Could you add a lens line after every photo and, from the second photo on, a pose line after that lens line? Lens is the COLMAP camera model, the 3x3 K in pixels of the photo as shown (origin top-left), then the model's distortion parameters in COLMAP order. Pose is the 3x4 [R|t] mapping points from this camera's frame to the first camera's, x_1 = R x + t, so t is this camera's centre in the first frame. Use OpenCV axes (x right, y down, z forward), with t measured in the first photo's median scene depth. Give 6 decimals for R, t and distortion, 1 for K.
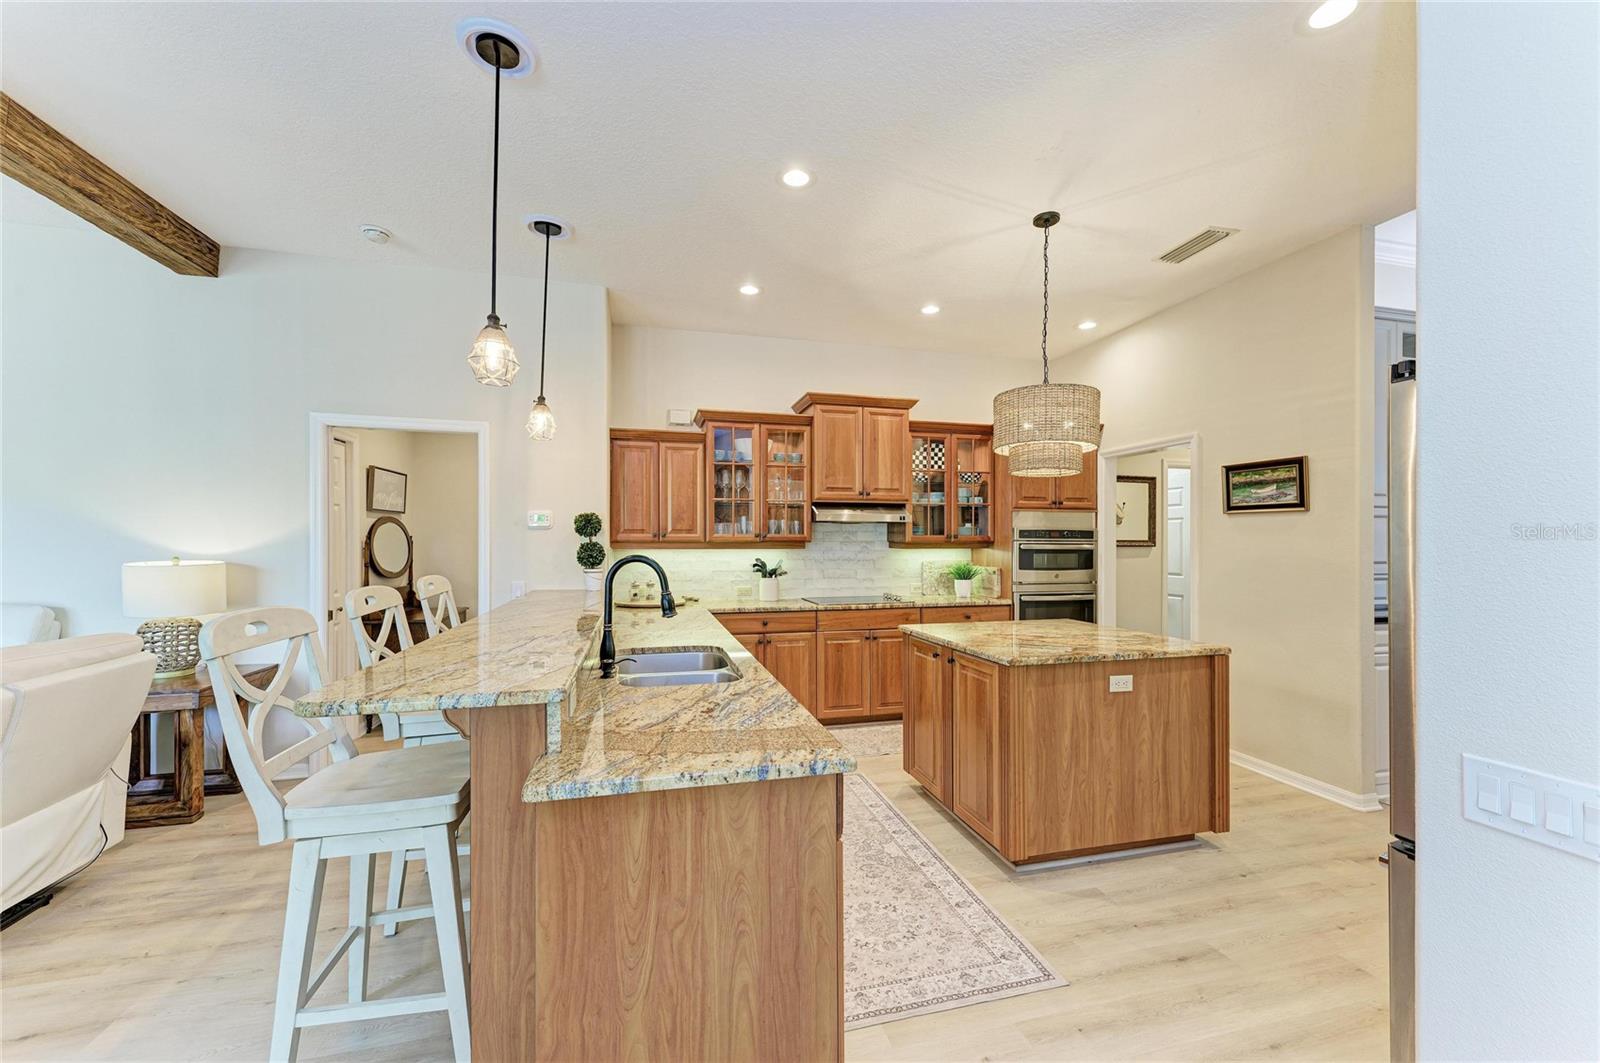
lens RADIAL K [[626.9, 0, 807.4], [0, 626.9, 542.1], [0, 0, 1]] dist [0.015706, -0.005195]
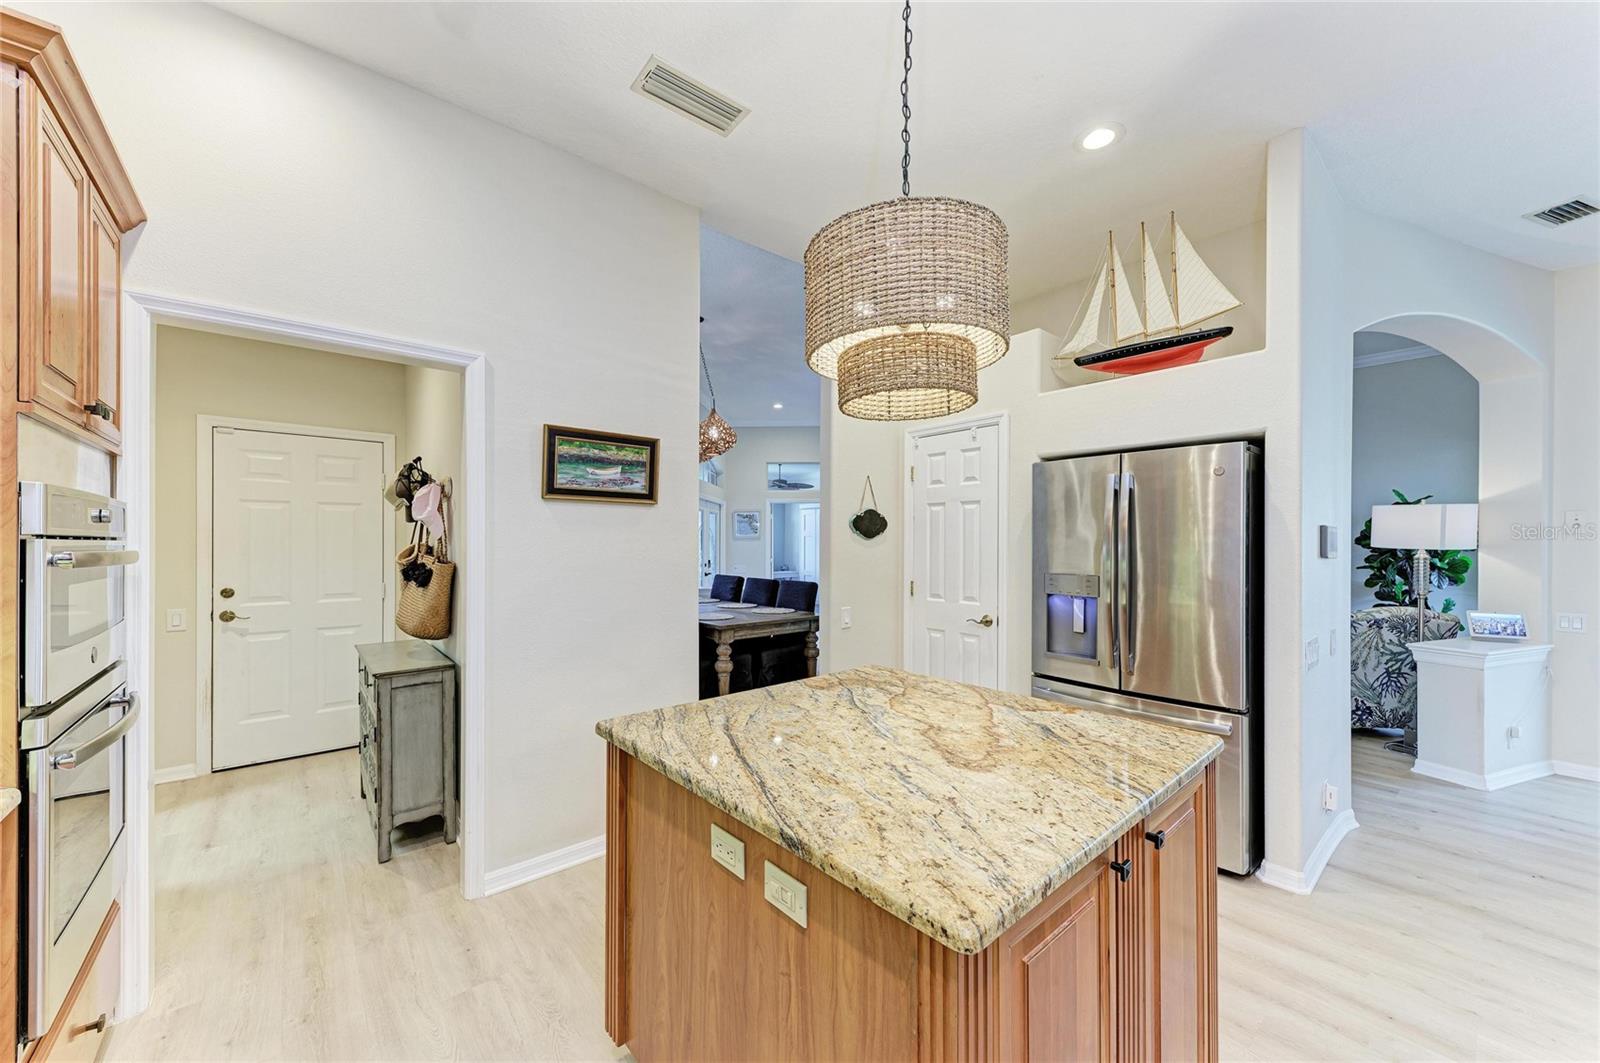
lens RADIAL K [[594.5, 0, 808.3], [0, 594.5, 543.6], [0, 0, 1]] dist [0.015449, -0.004365]
pose [[-0.441256, -0.006556, 0.897357, -0.011295], [-0.001995, 0.999978, 0.006325, -0.001769], [-0.897379, 0.001001, -0.441260, 0.901069]]
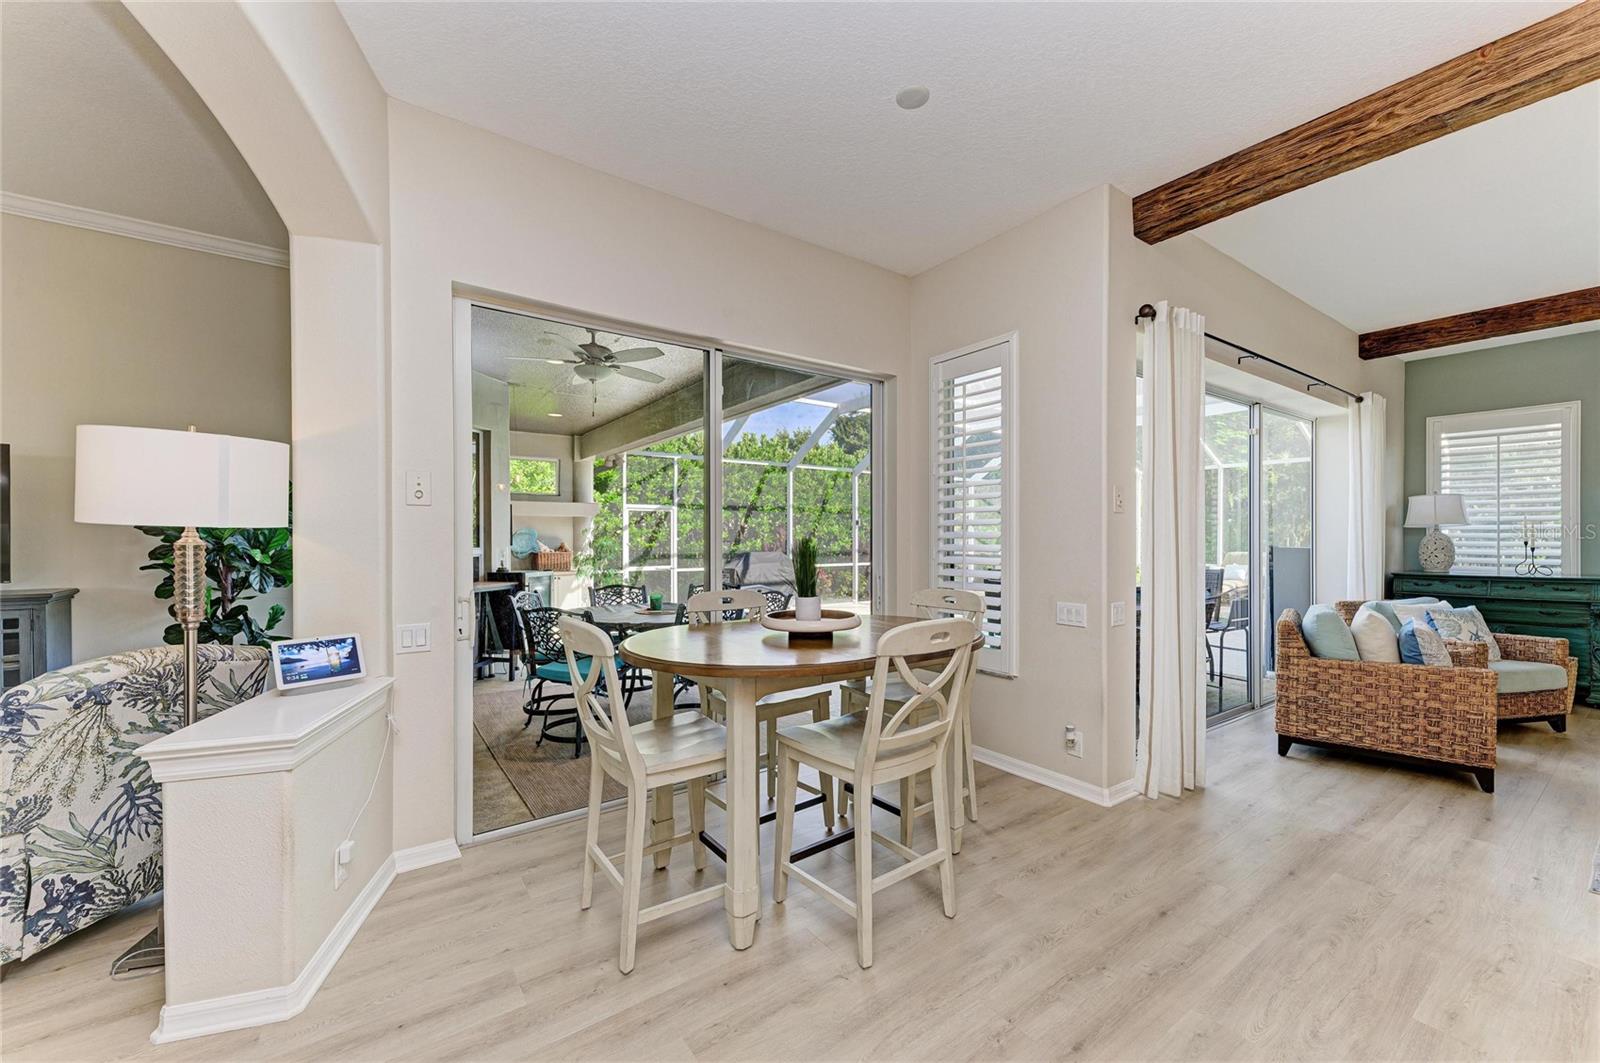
lens RADIAL K [[626.9, 0, 807.4], [0, 626.9, 542.1], [0, 0, 1]] dist [0.015706, -0.005195]
pose [[-0.931186, -0.001189, -0.364542, 0.136331], [-0.003839, 0.999971, 0.006545, 0.015926], [0.364524, 0.007494, -0.931164, 0.291844]]
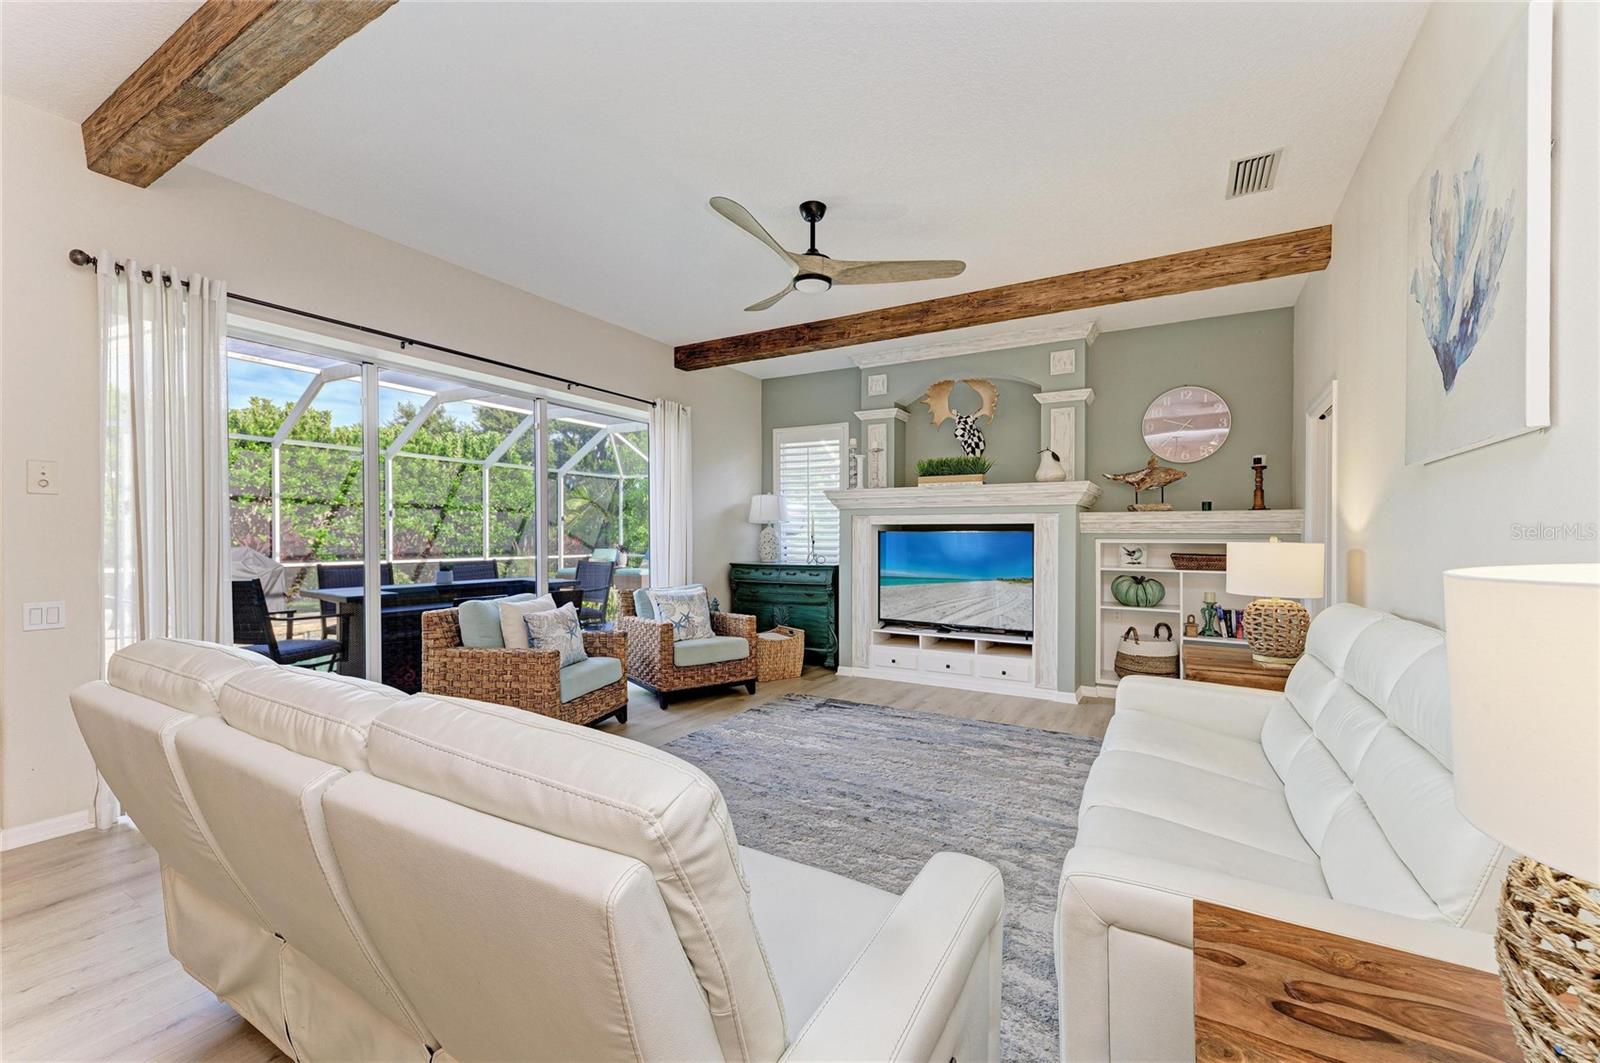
lens RADIAL K [[639.1, 0, 807.8], [0, 639.1, 543.4], [0, 0, 1]] dist [0.017308, -0.006219]
pose [[-0.705857, 0.002287, -0.708351, -0.507331], [-0.009138, 0.999882, 0.012334, 0.017772], [0.708296, 0.015178, -0.705753, 0.689903]]
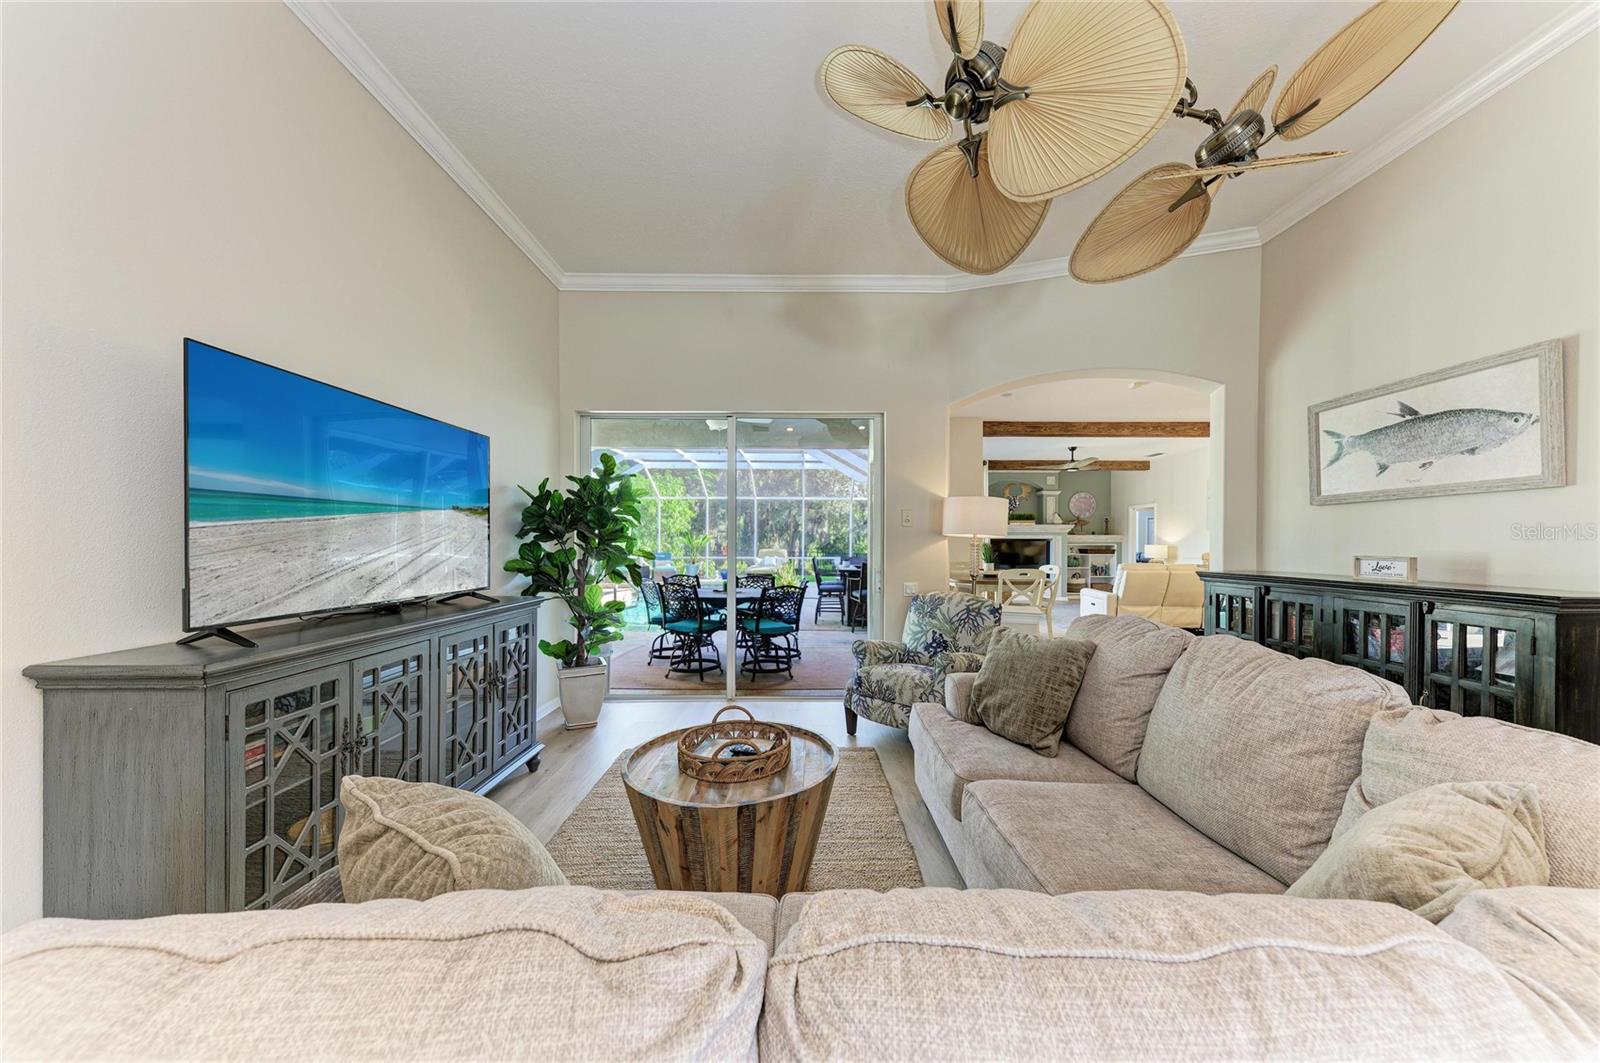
lens RADIAL K [[553.1, 0, 805.0], [0, 553.1, 543.0], [0, 0, 1]] dist [0.010736, 0.000071]
pose [[-0.245855, -0.001339, -0.969306, 1.363054], [-0.006348, 0.999980, 0.000229, 0.020979], [0.969286, 0.006210, -0.245859, -0.335954]]
